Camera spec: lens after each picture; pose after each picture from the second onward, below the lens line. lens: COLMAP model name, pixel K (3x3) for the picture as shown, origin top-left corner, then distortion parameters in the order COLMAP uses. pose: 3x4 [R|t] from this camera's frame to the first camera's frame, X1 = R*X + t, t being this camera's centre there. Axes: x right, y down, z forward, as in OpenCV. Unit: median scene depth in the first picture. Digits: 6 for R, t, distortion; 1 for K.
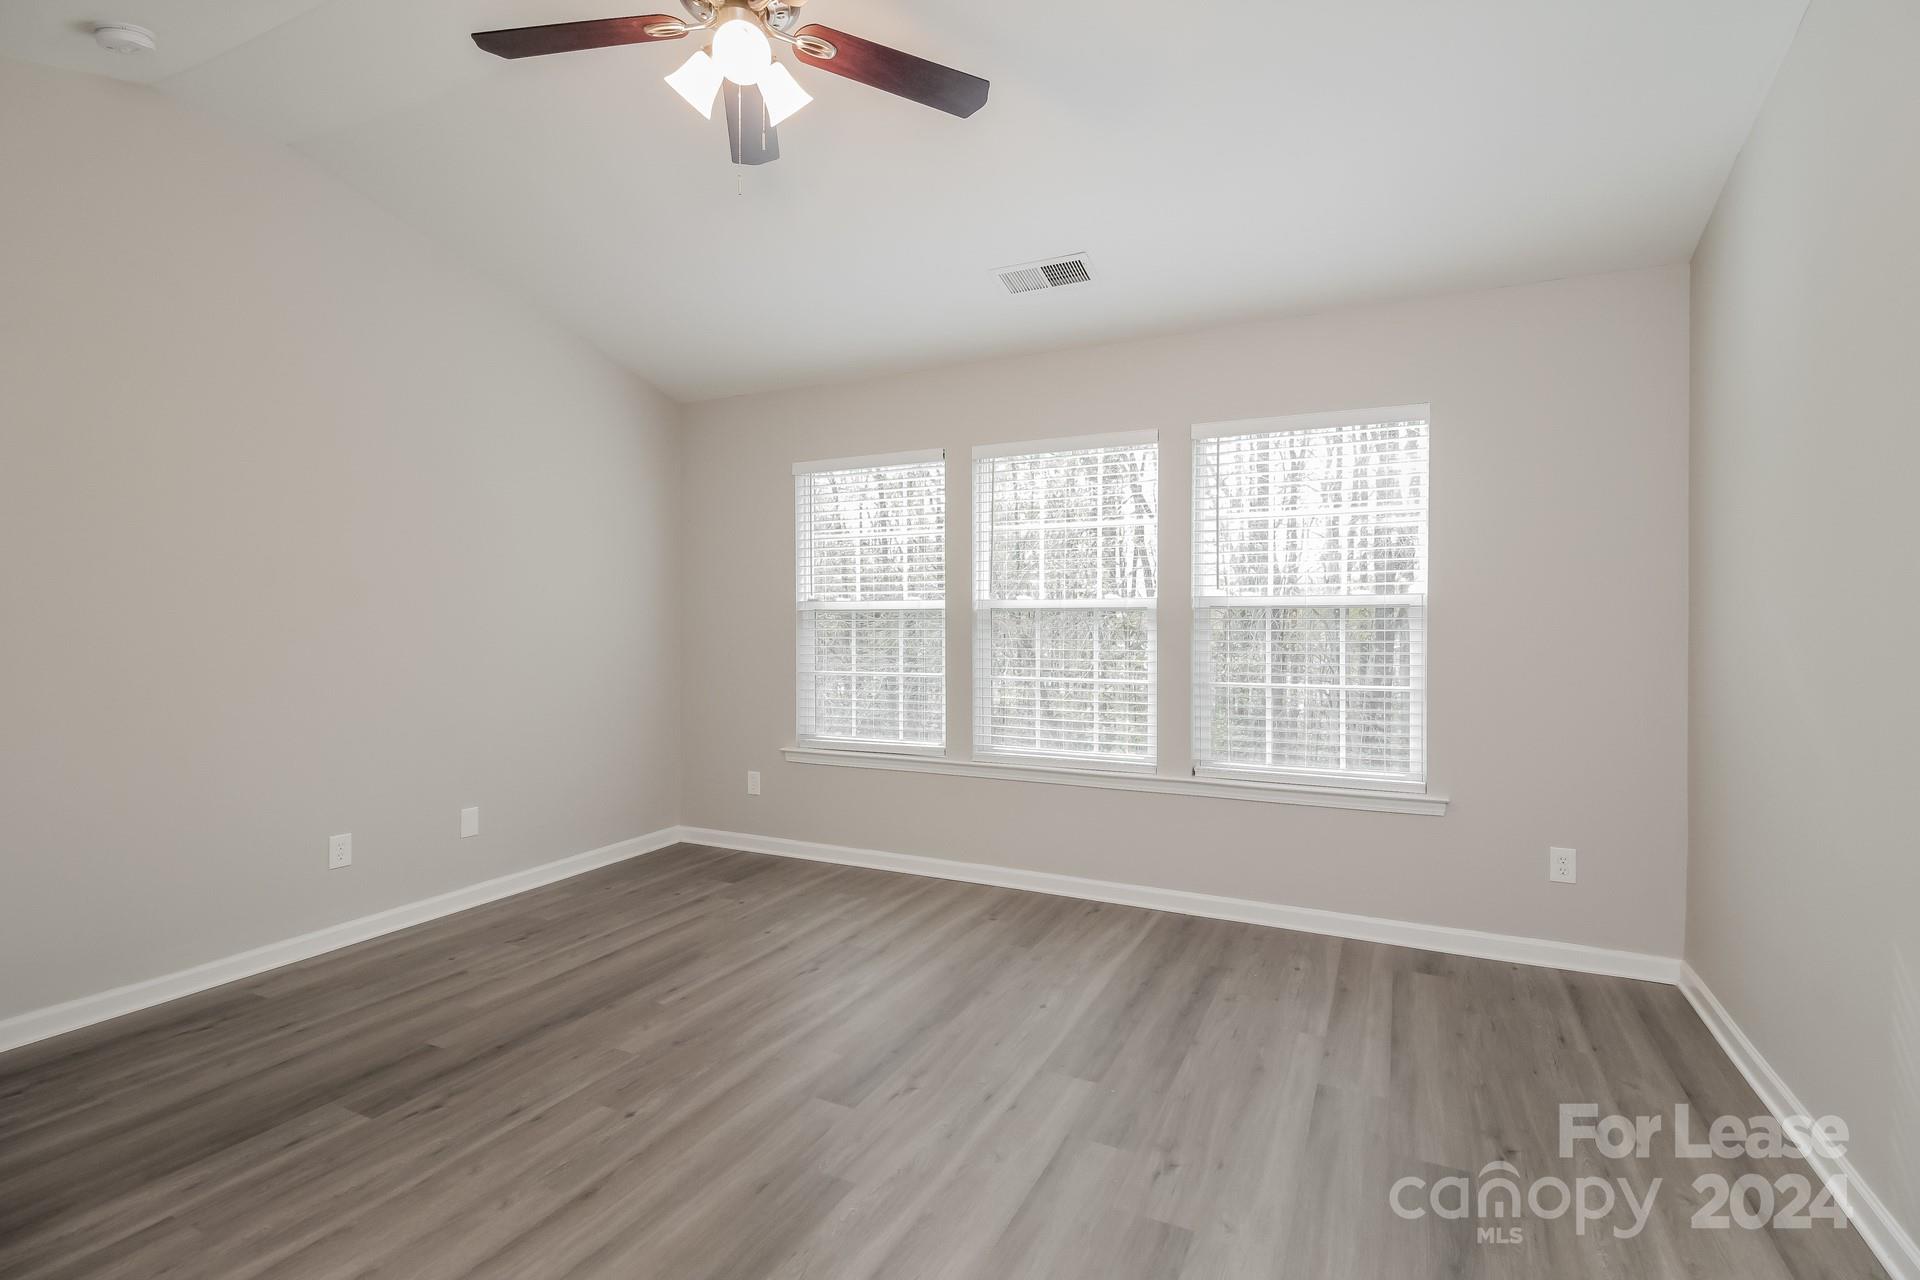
lens RADIAL K [[879.6, 0, 968.1], [0, 879.6, 648.5], [0, 0, 1]] dist [-0.000538, 0.000131]
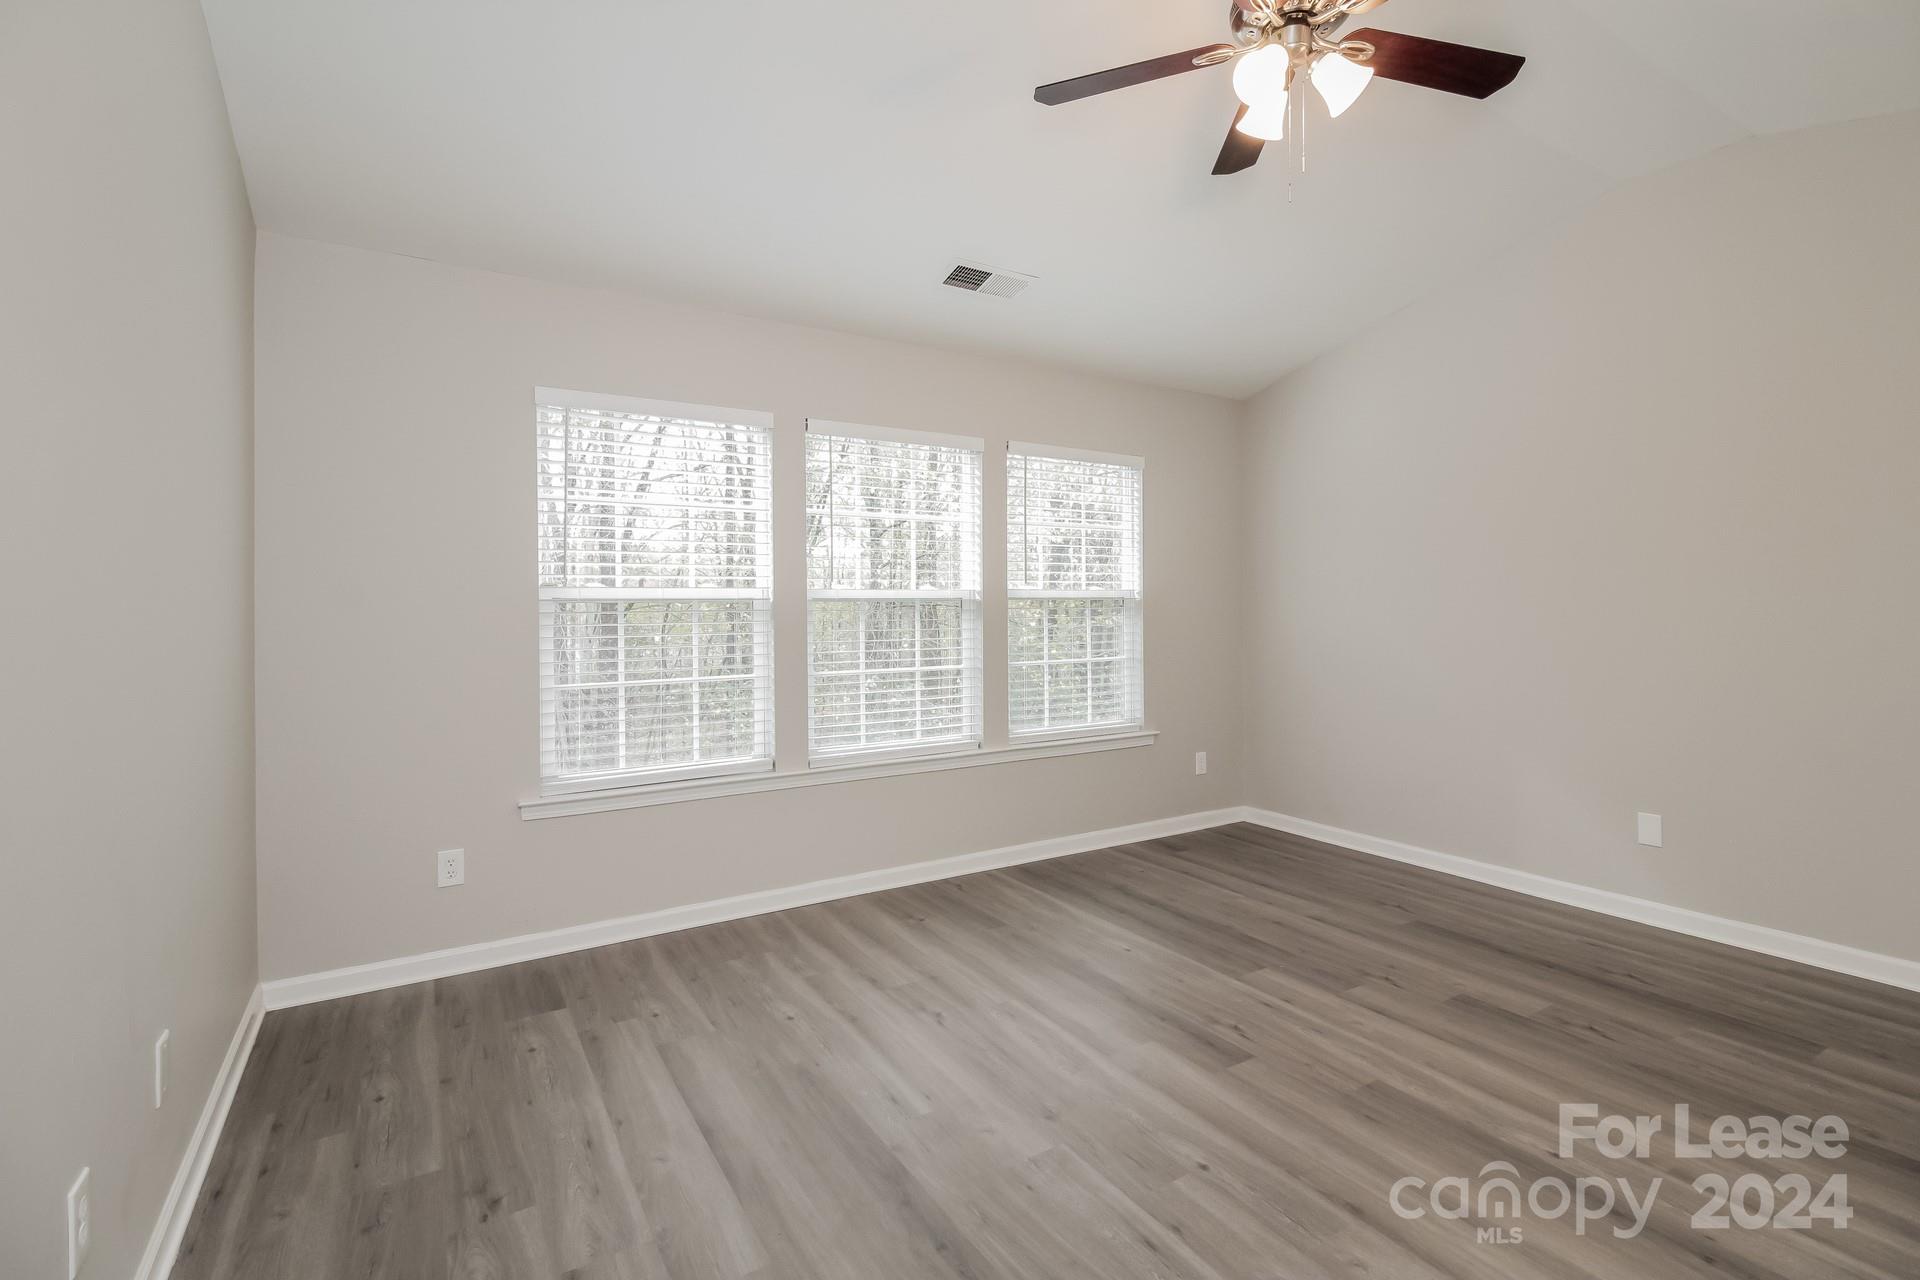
lens RADIAL K [[888.6, 0, 961.6], [0, 888.6, 616.1], [0, 0, 1]] dist [0.015455, -0.000058]
pose [[0.539120, -0.008213, 0.842189, -0.727909], [0.038527, 0.999146, -0.014919, -0.008096], [-0.841347, 0.040490, 0.538976, 0.403533]]
